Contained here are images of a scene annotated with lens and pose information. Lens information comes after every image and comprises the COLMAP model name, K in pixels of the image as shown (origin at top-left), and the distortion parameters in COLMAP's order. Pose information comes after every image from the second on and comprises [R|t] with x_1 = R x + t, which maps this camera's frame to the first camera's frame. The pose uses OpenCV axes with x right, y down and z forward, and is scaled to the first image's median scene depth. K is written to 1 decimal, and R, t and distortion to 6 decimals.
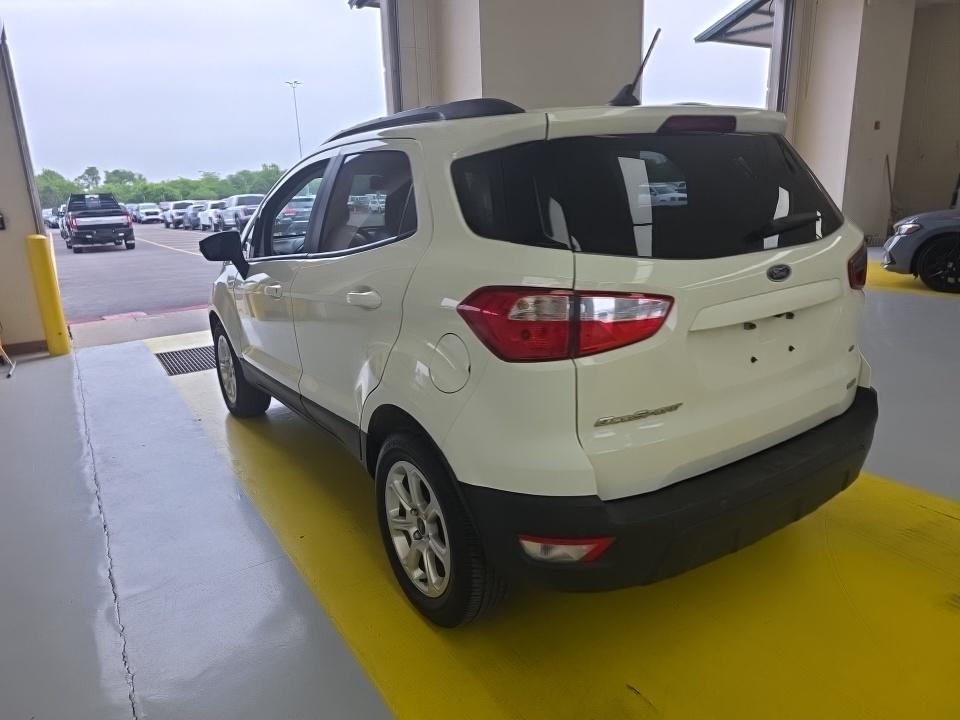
lens RADIAL K [[645.9, 0, 478.9], [0, 645.9, 356.6], [0, 0, 1]] dist [0.017173, -0.008148]
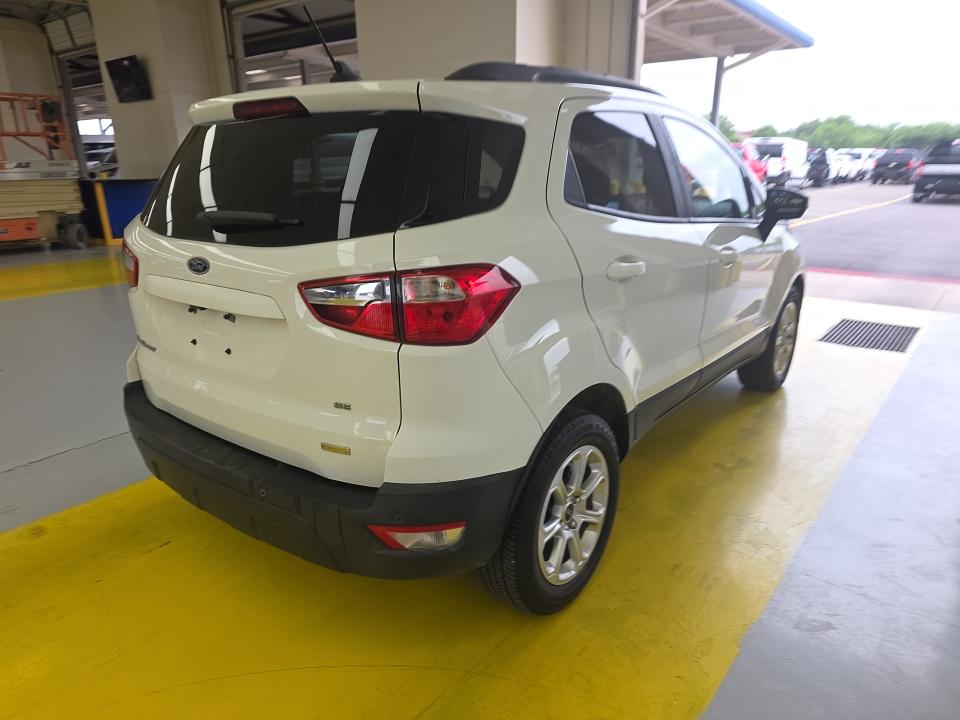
lens RADIAL K [[645.9, 0, 475.9], [0, 645.9, 364.5], [0, 0, 1]] dist [0.017173, -0.008148]
pose [[0.321220, 0.335201, -0.885696, 1.533578], [-0.226818, 0.935271, 0.271702, -0.355951], [0.919441, 0.113616, 0.376457, 1.040095]]
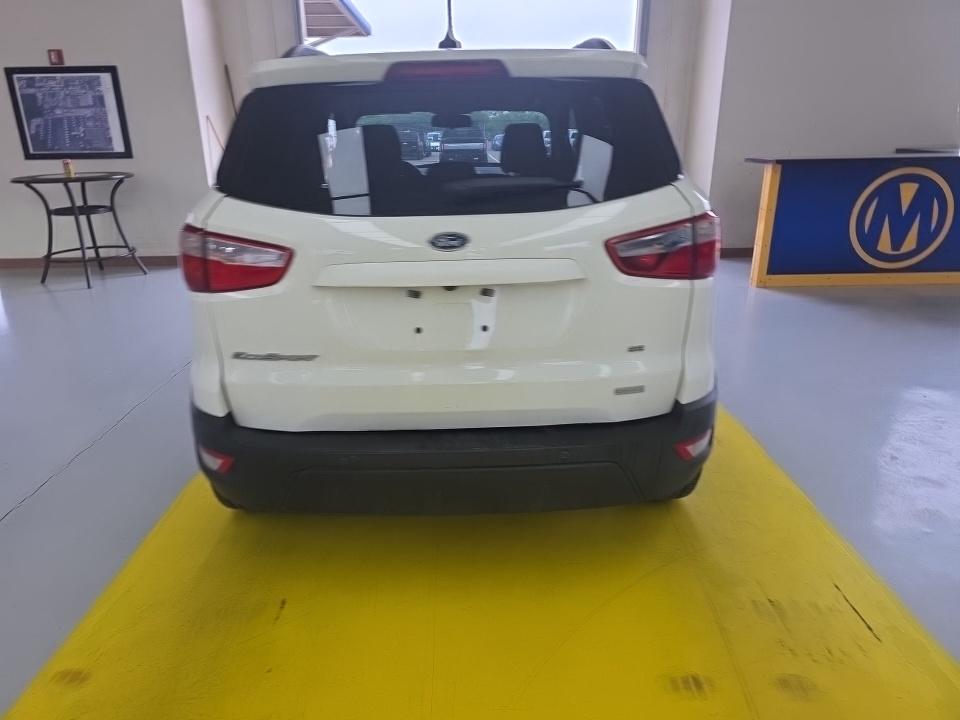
lens RADIAL K [[645.9, 0, 477.1], [0, 645.9, 361.8], [0, 0, 1]] dist [0.017173, -0.008148]
pose [[0.850629, 0.207903, -0.482915, 0.972381], [-0.157048, 0.977037, 0.143998, -0.100135], [0.501763, -0.046648, 0.863746, 0.225781]]
